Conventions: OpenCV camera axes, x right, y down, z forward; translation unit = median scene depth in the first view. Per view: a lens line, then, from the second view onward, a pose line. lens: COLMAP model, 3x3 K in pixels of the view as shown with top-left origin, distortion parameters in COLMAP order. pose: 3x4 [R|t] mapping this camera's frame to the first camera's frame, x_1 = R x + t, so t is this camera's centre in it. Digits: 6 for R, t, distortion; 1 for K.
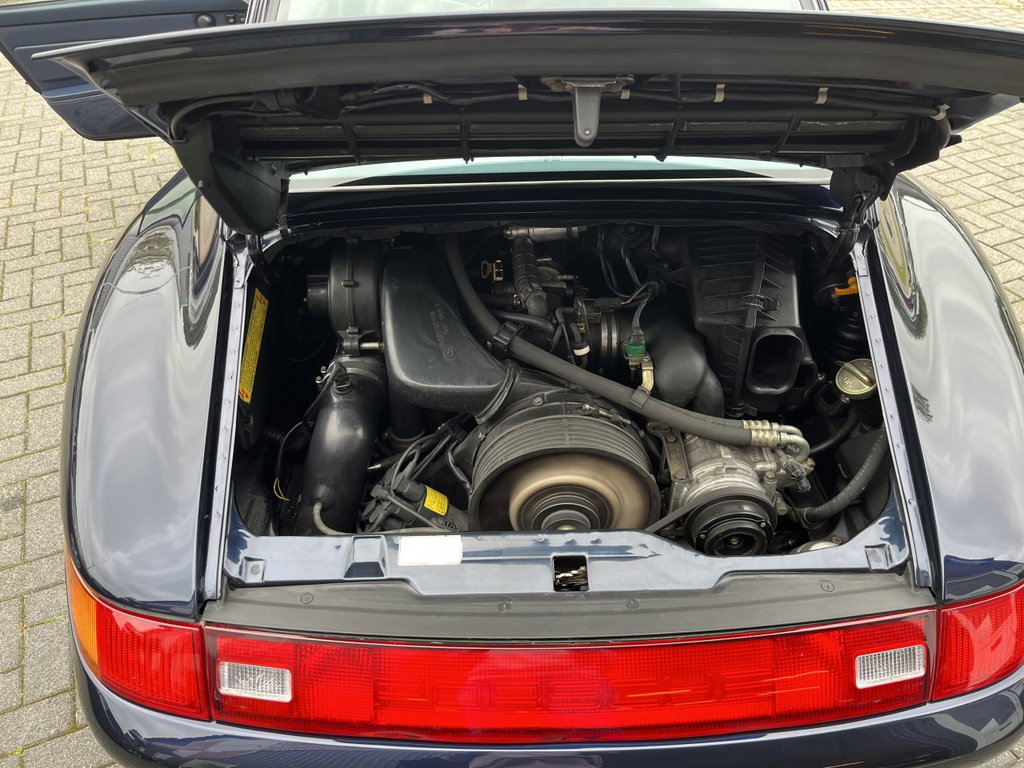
lens RADIAL K [[781.9, 0, 512.3], [0, 781.9, 386.2], [0, 0, 1]] dist [0.061853, -0.091938]
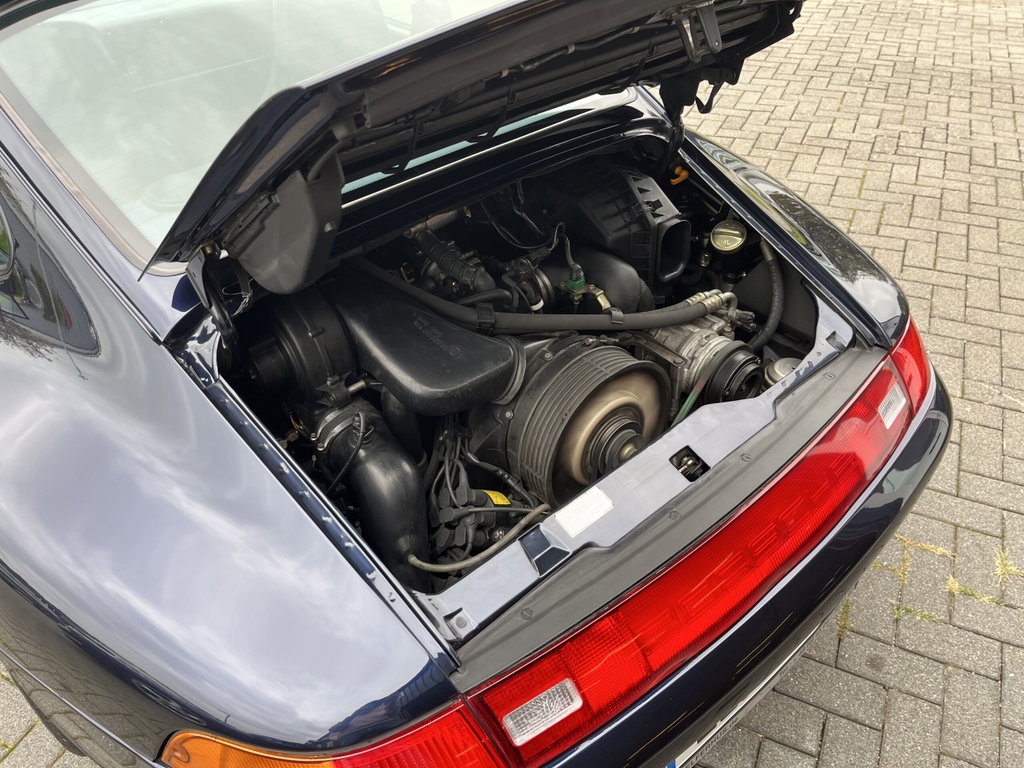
lens RADIAL K [[781.9, 0, 512.8], [0, 781.9, 381.6], [0, 0, 1]] dist [0.061853, -0.091938]
pose [[0.765231, -0.420796, 0.487187, -0.521491], [0.436472, 0.895421, 0.087827, -0.062268], [-0.473195, 0.145436, 0.868870, 0.115395]]
